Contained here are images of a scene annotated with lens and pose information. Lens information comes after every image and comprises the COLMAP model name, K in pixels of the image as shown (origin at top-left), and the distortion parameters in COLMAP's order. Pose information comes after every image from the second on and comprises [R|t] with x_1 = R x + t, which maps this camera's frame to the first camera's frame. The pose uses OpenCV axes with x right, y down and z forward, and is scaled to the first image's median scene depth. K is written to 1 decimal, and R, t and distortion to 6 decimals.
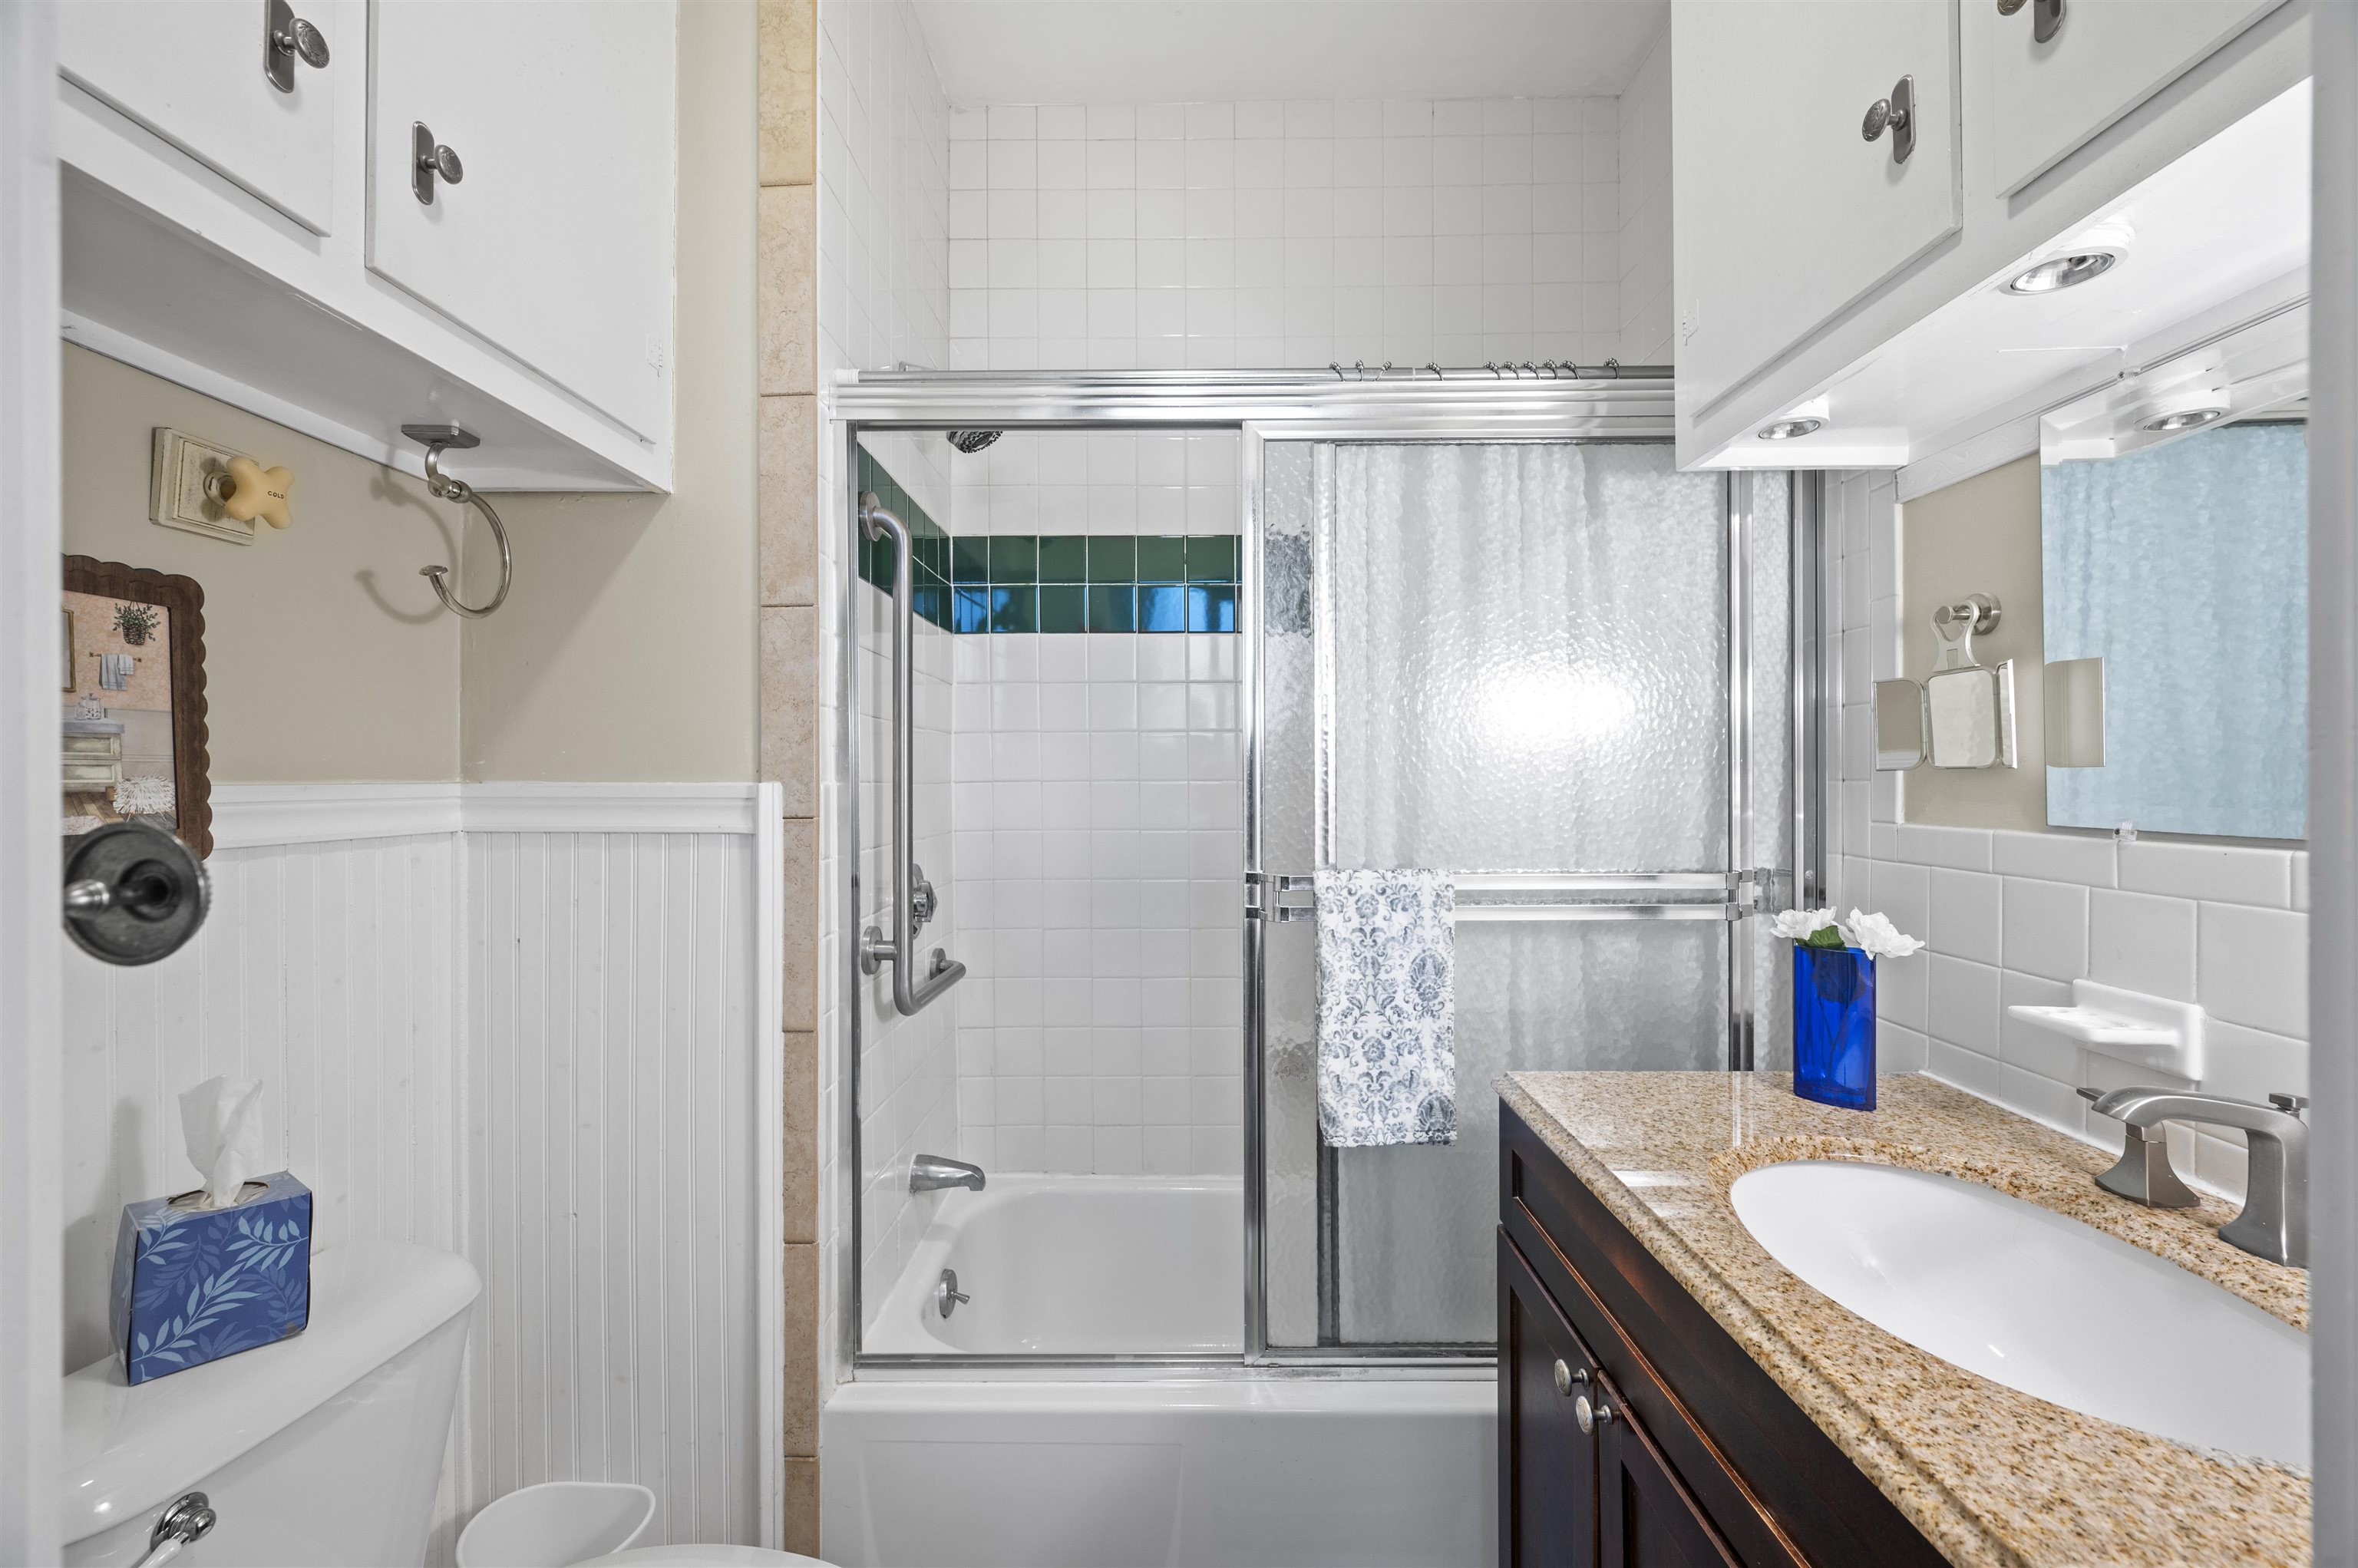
lens RADIAL K [[963.7, 0, 1186.2], [0, 963.7, 778.2], [0, 0, 1]] dist [0.002013, -0.000008]
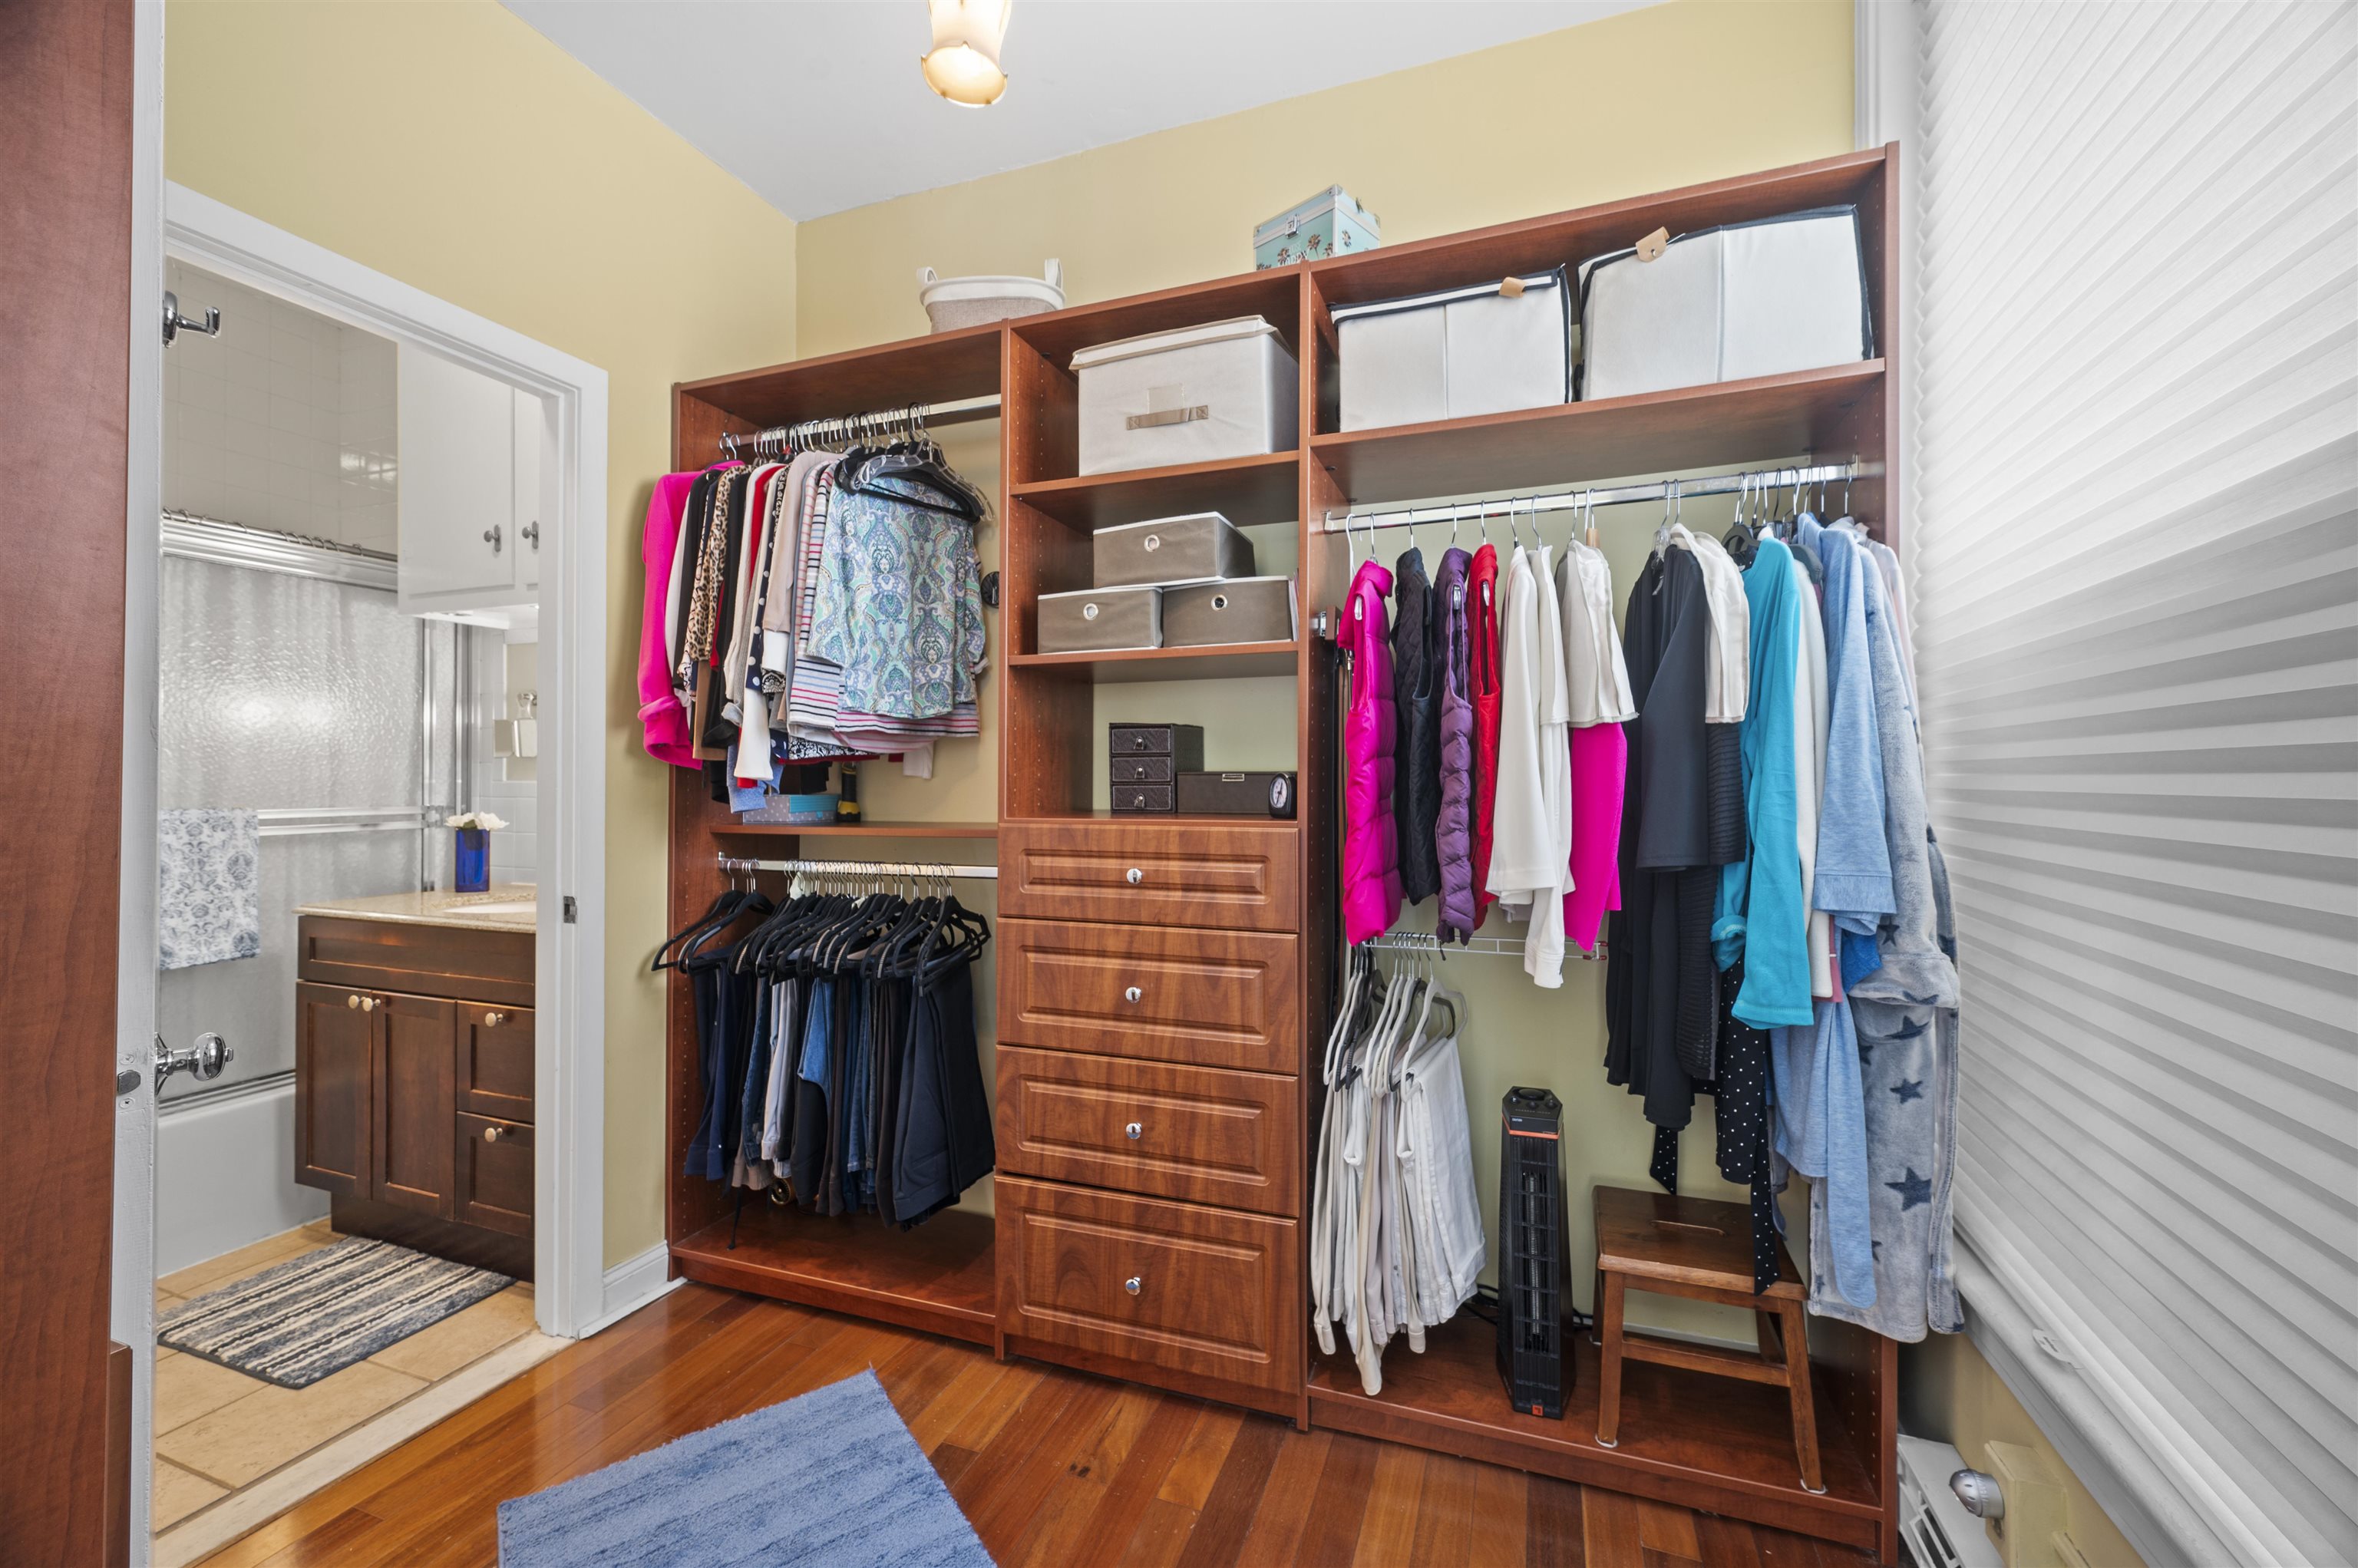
lens RADIAL K [[963.7, 0, 1191.2], [0, 963.7, 773.4], [0, 0, 1]] dist [0.002013, -0.000008]
pose [[0.347129, 0.007779, 0.937785, -0.830106], [-0.005131, 0.999966, -0.006396, 0.033269], [-0.937803, -0.002591, 0.347157, -1.302640]]
